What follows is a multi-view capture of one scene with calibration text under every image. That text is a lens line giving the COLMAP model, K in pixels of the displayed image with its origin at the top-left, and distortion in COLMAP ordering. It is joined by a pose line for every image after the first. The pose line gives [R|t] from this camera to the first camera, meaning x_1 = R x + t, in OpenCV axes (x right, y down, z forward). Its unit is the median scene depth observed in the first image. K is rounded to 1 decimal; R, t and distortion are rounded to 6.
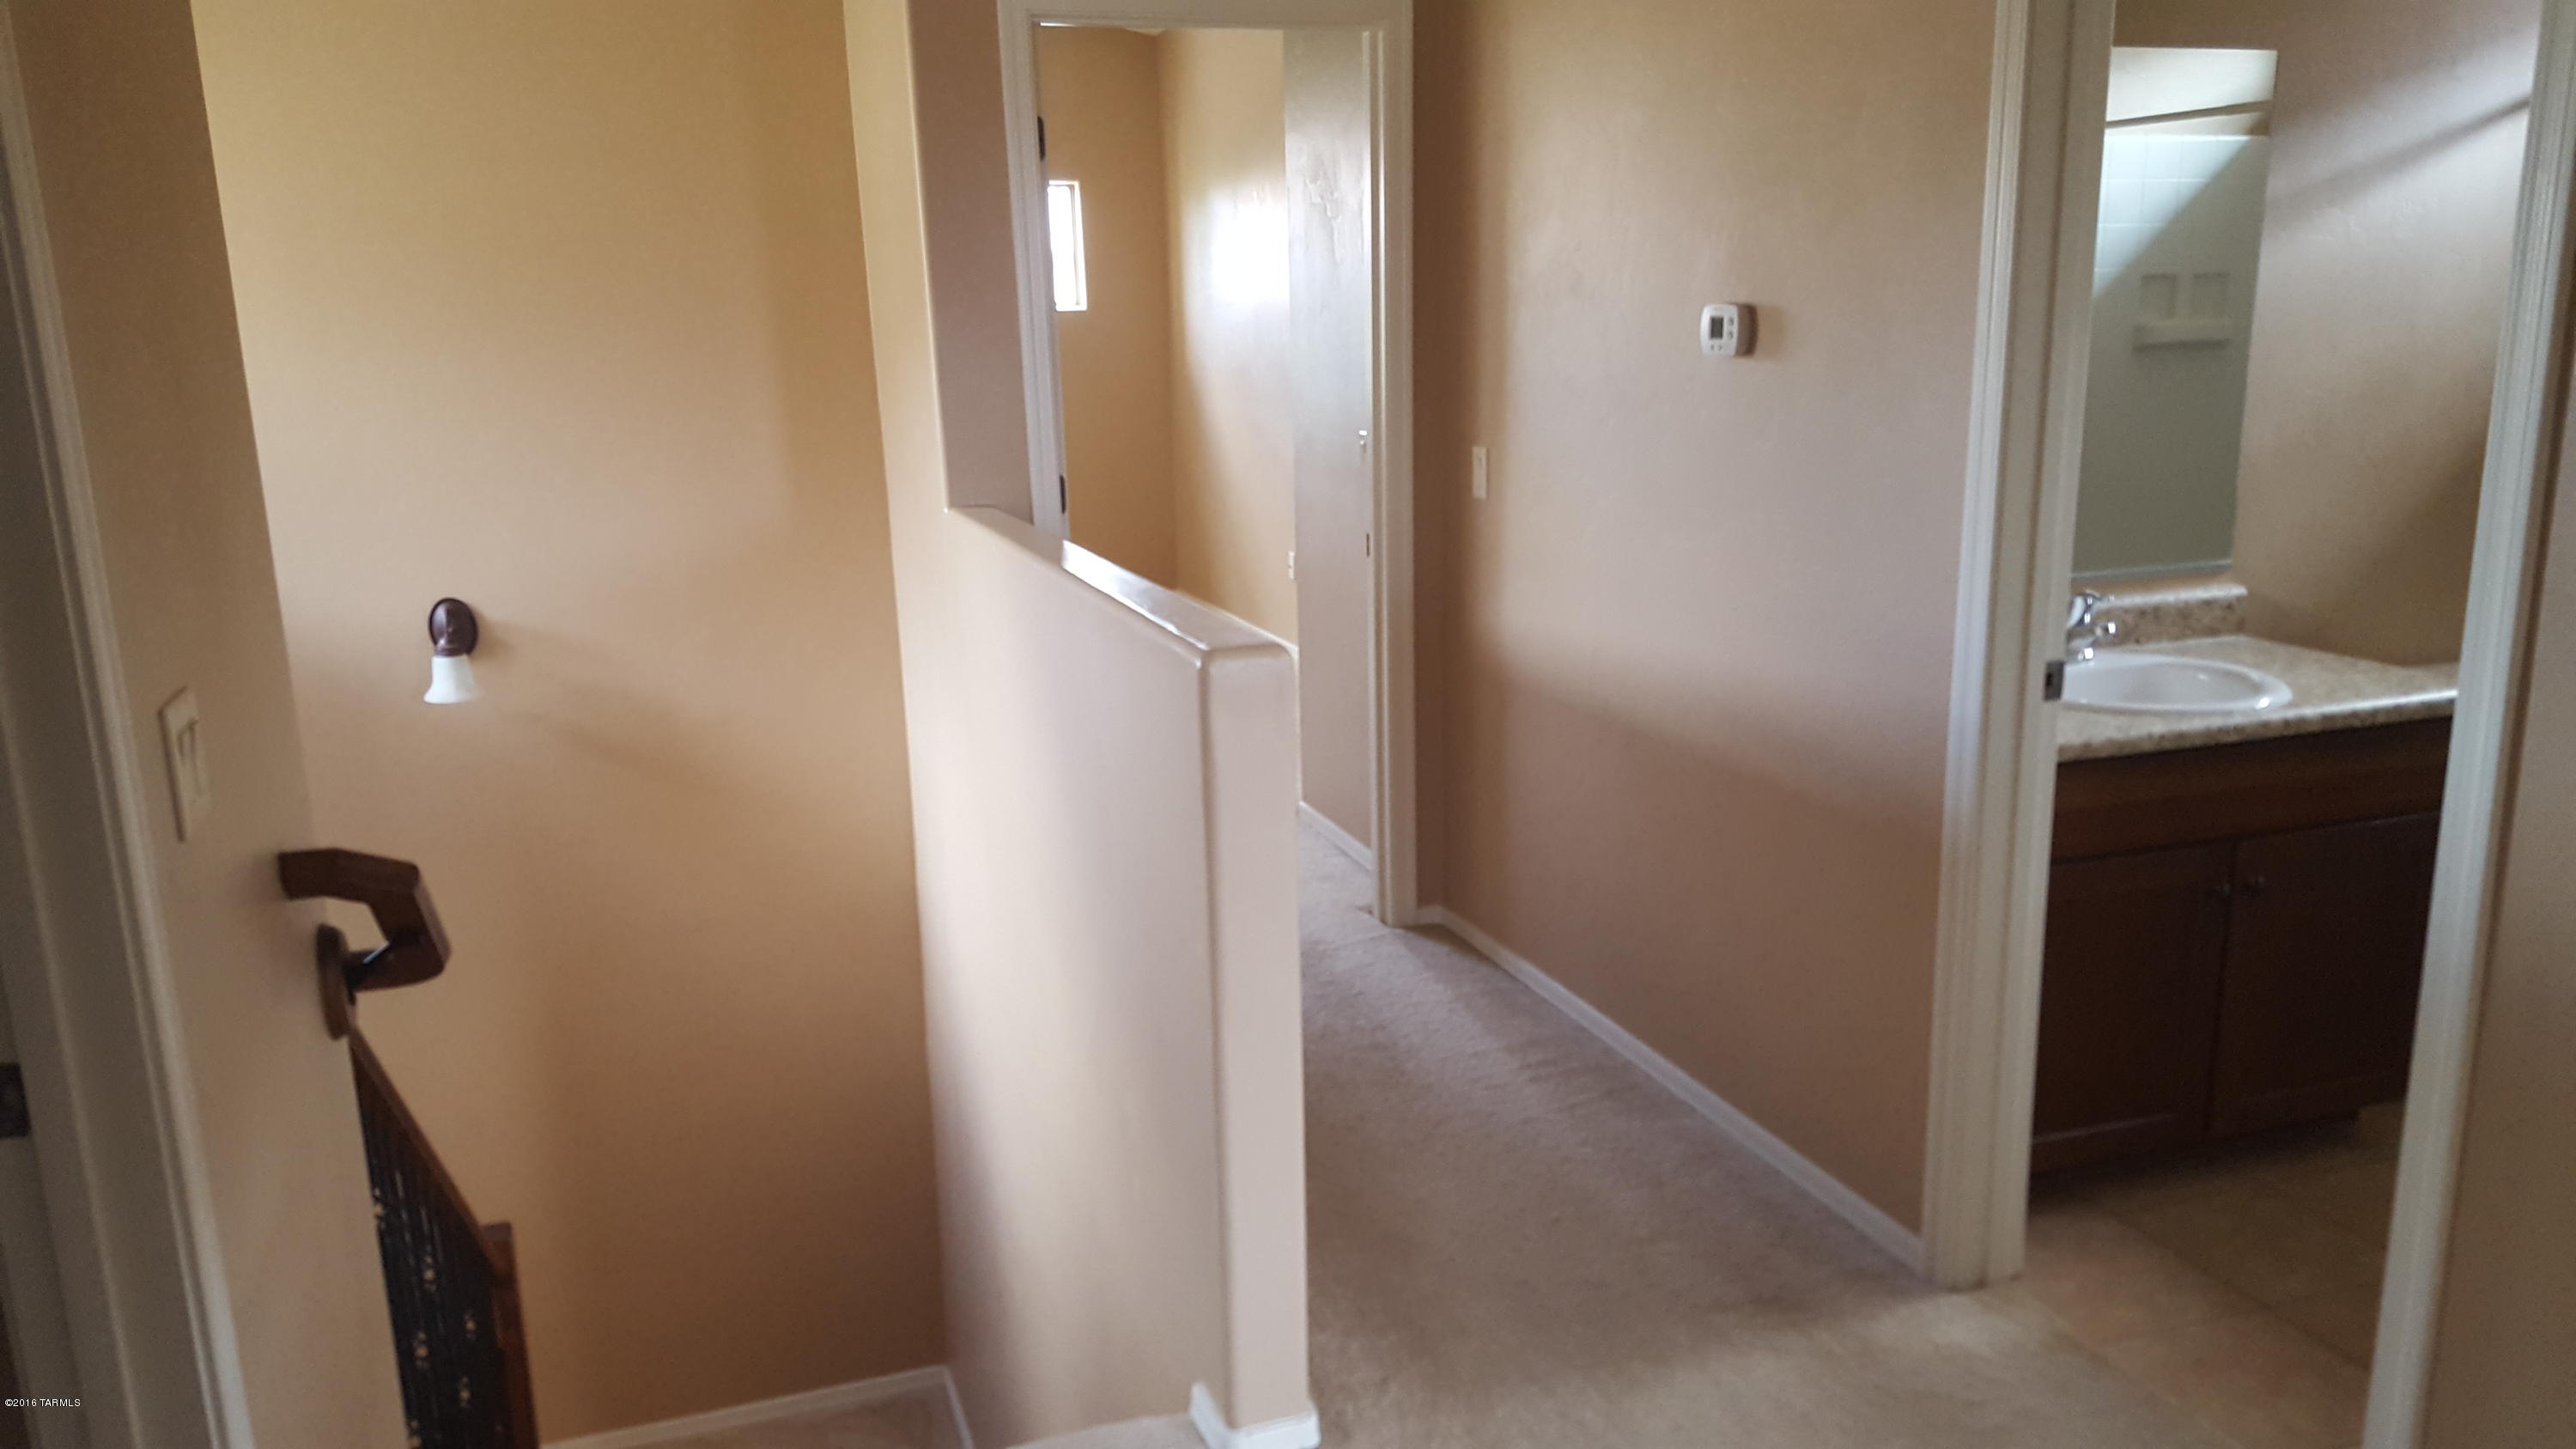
lens RADIAL K [[1931.6, 0, 1261.4], [0, 1931.6, 698.7], [0, 0, 1]] dist [0.033974, -0.012925]
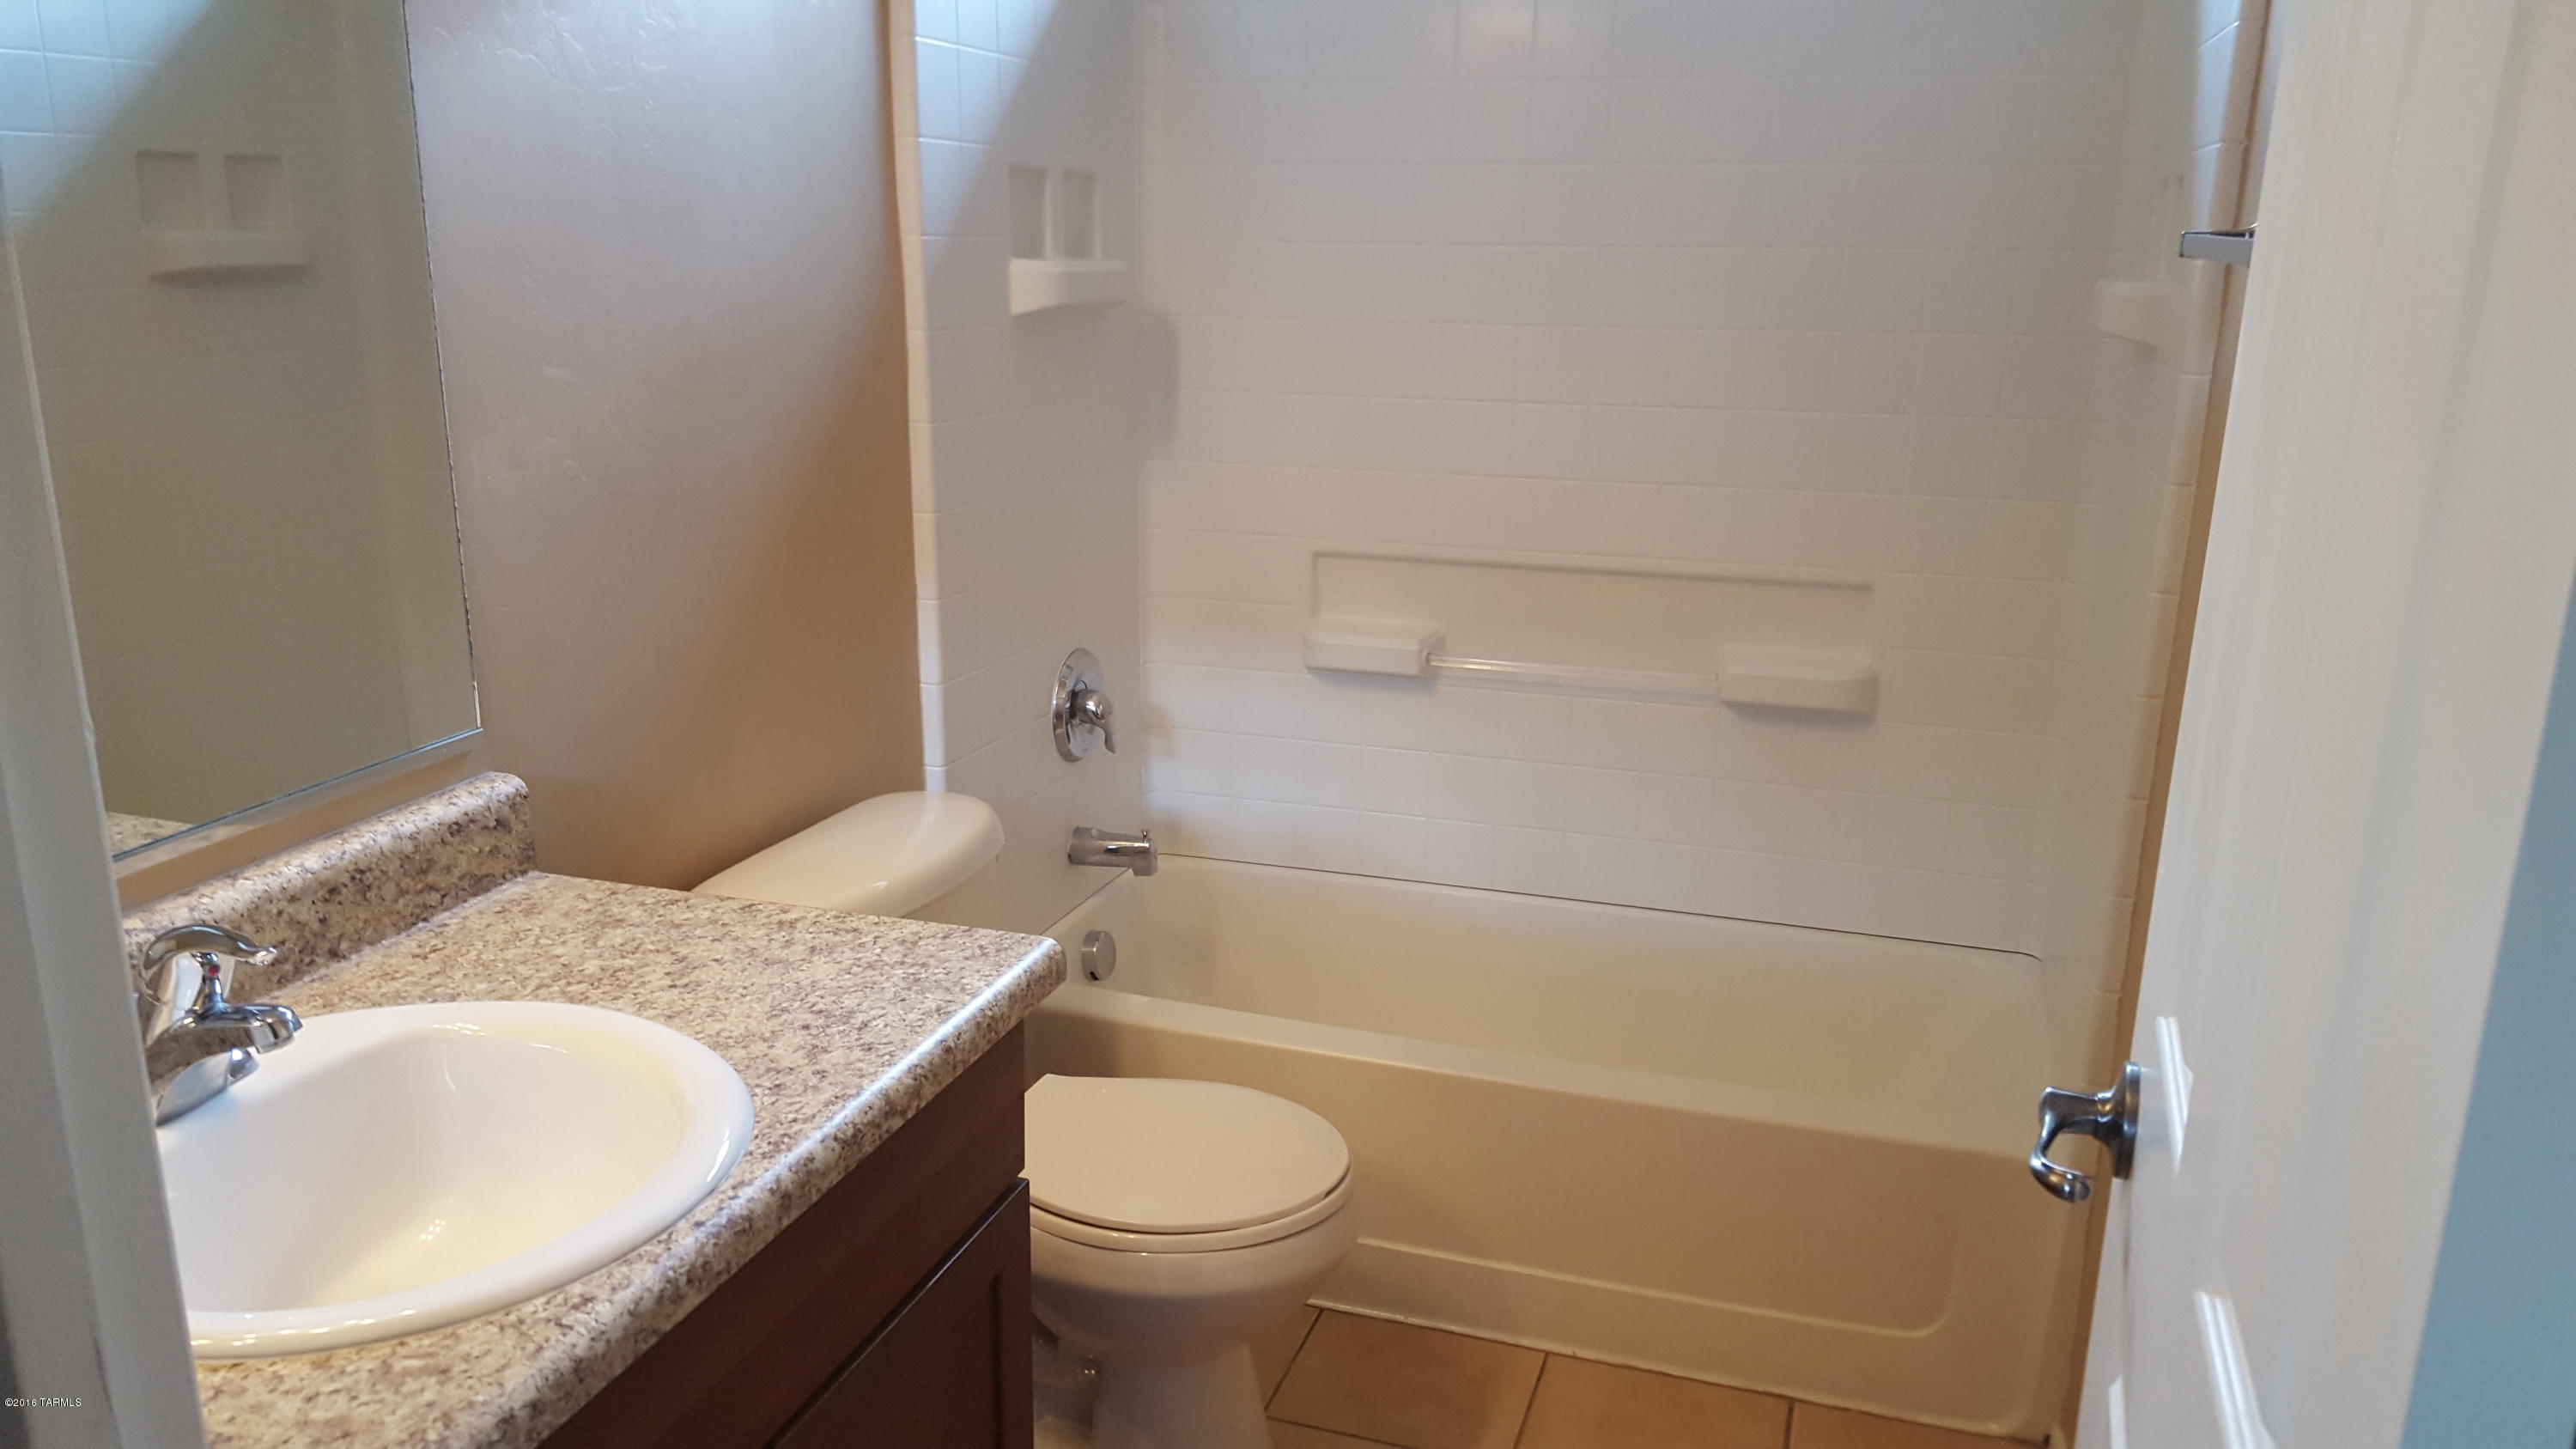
lens RADIAL K [[1931.6, 0, 1288.6], [0, 1931.6, 719.1], [0, 0, 1]] dist [0.033974, -0.012925]
pose [[0.584404, -0.184056, 0.790314, 0.238380], [0.149787, 0.981669, 0.117859, -0.101951], [-0.797519, 0.049502, 0.601260, 0.560059]]
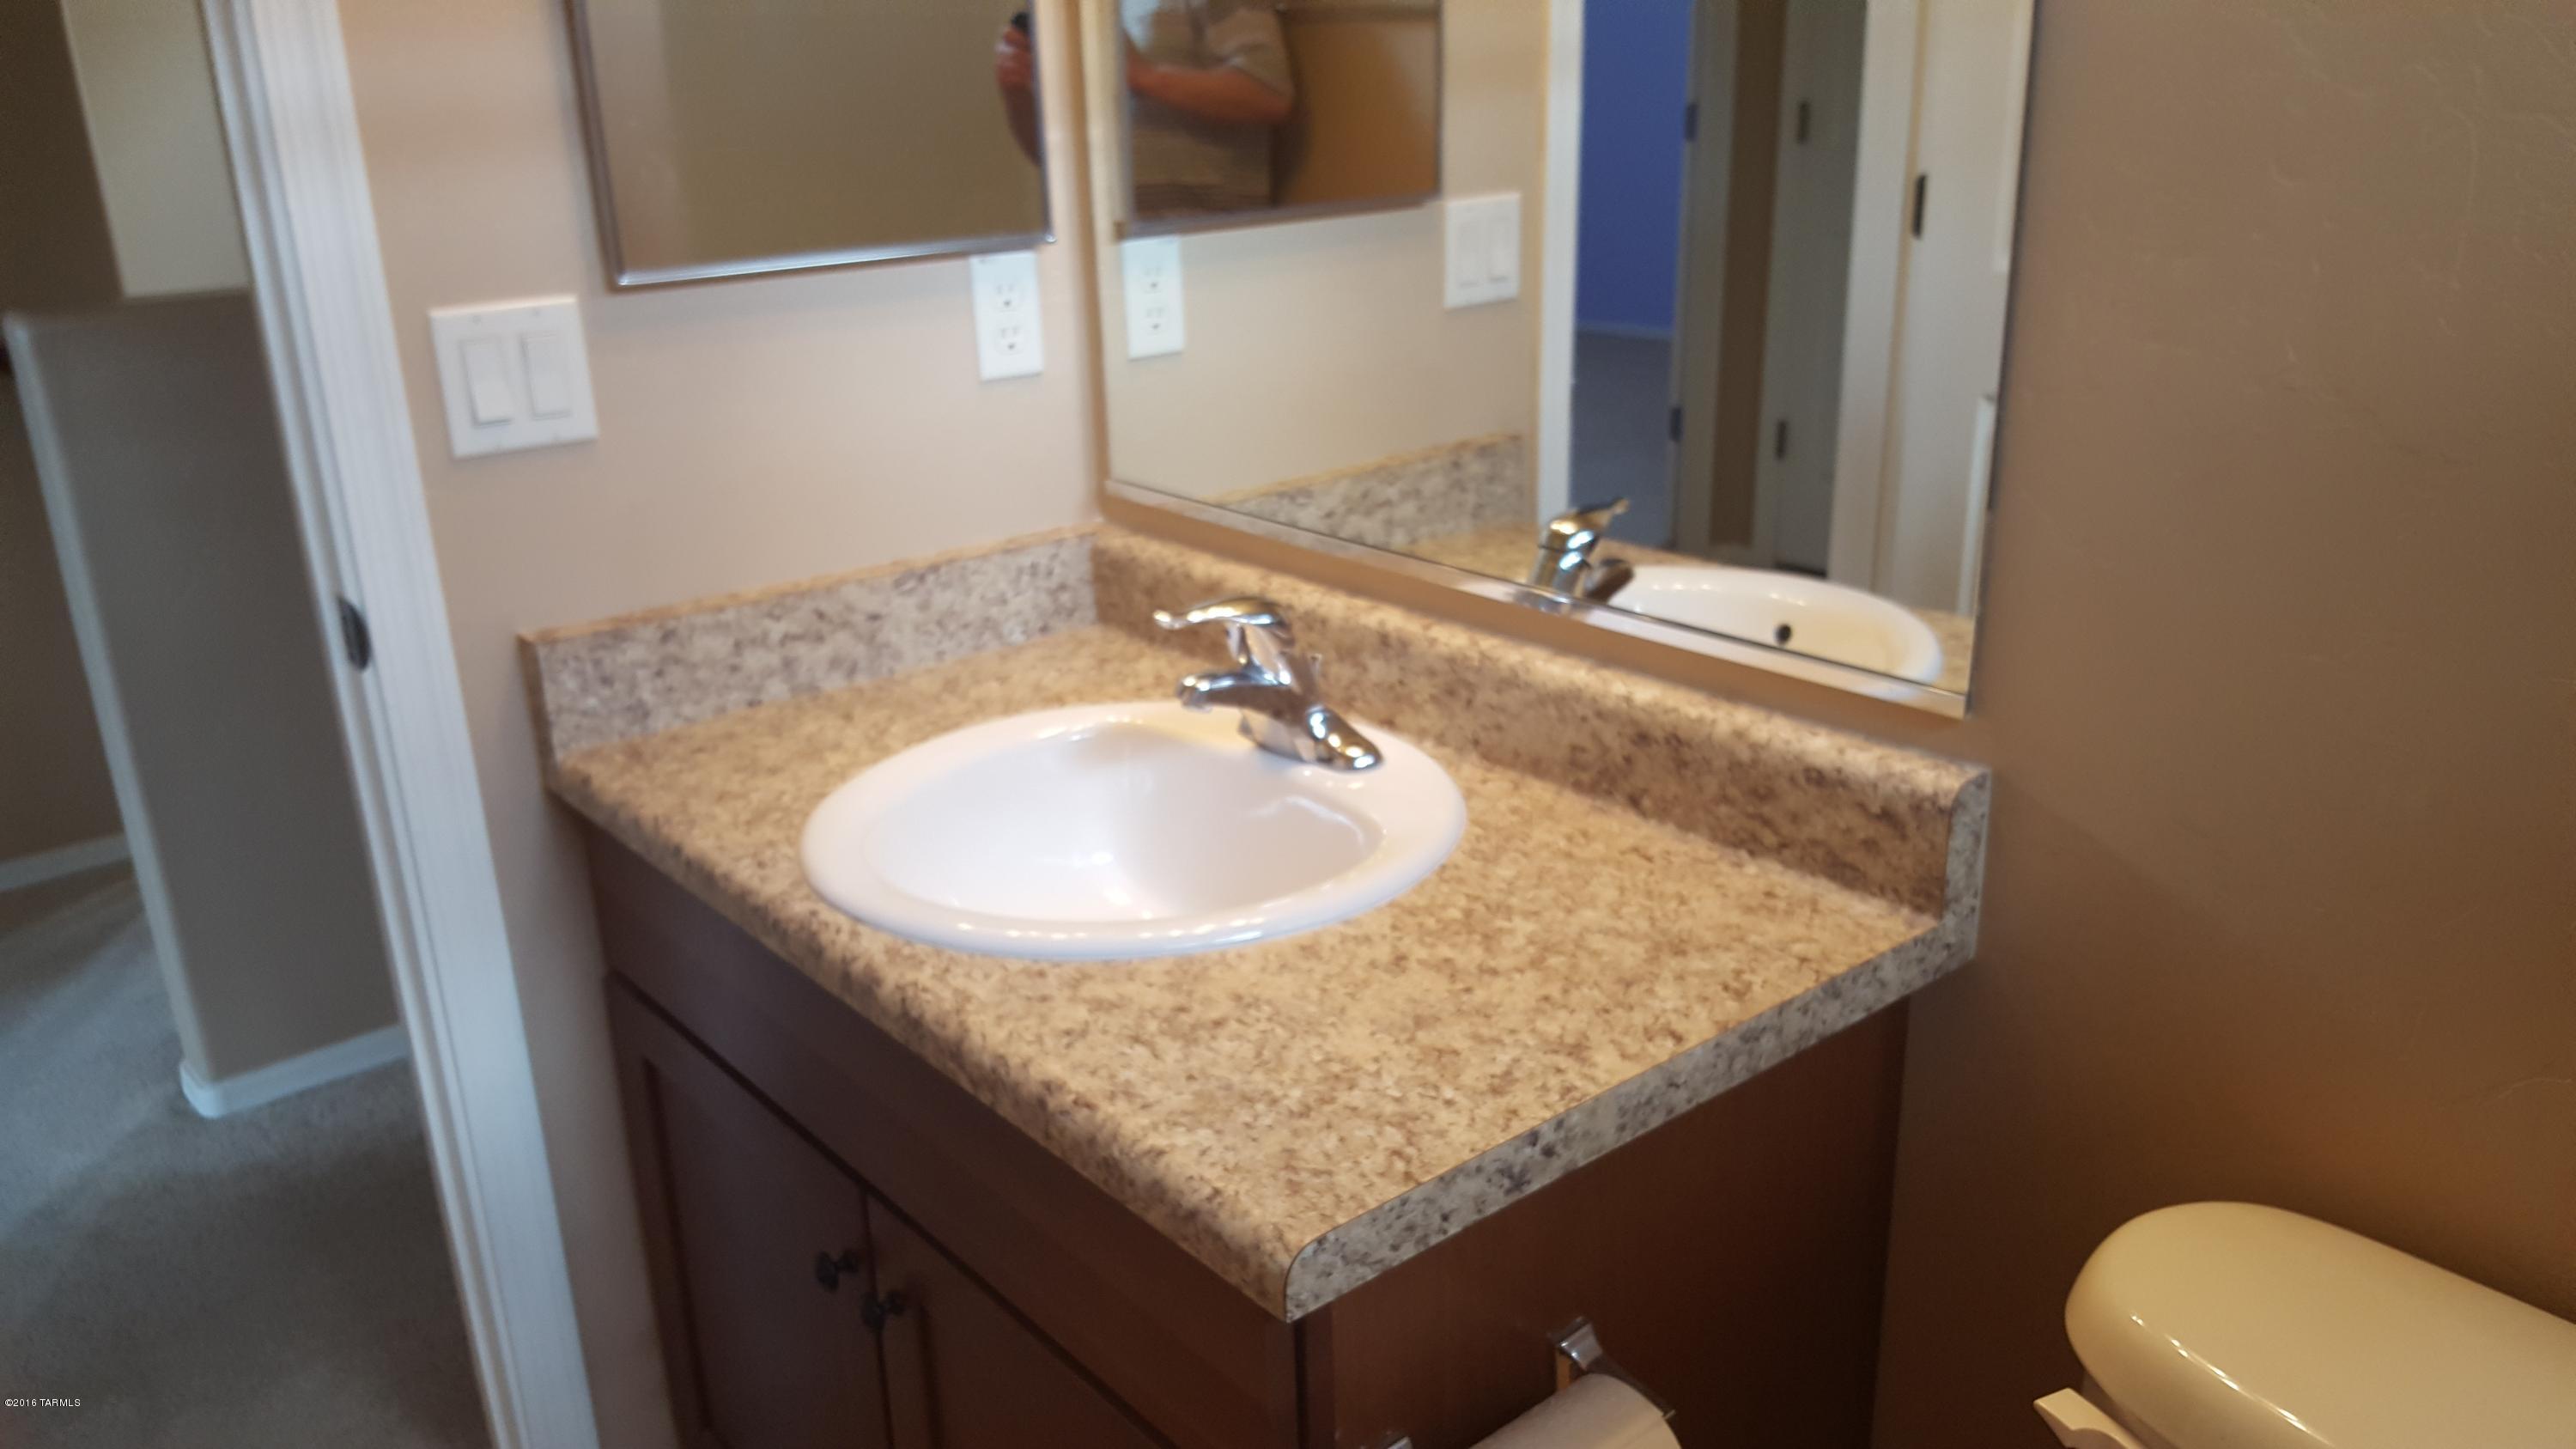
lens RADIAL K [[1931.6, 0, 1285.6], [0, 1931.6, 741.0], [0, 0, 1]] dist [0.033974, -0.012925]
pose [[0.368978, 0.318826, -0.873044, 0.763345], [-0.174805, 0.946366, 0.271724, -0.135808], [0.912852, 0.052352, 0.404920, 0.778276]]
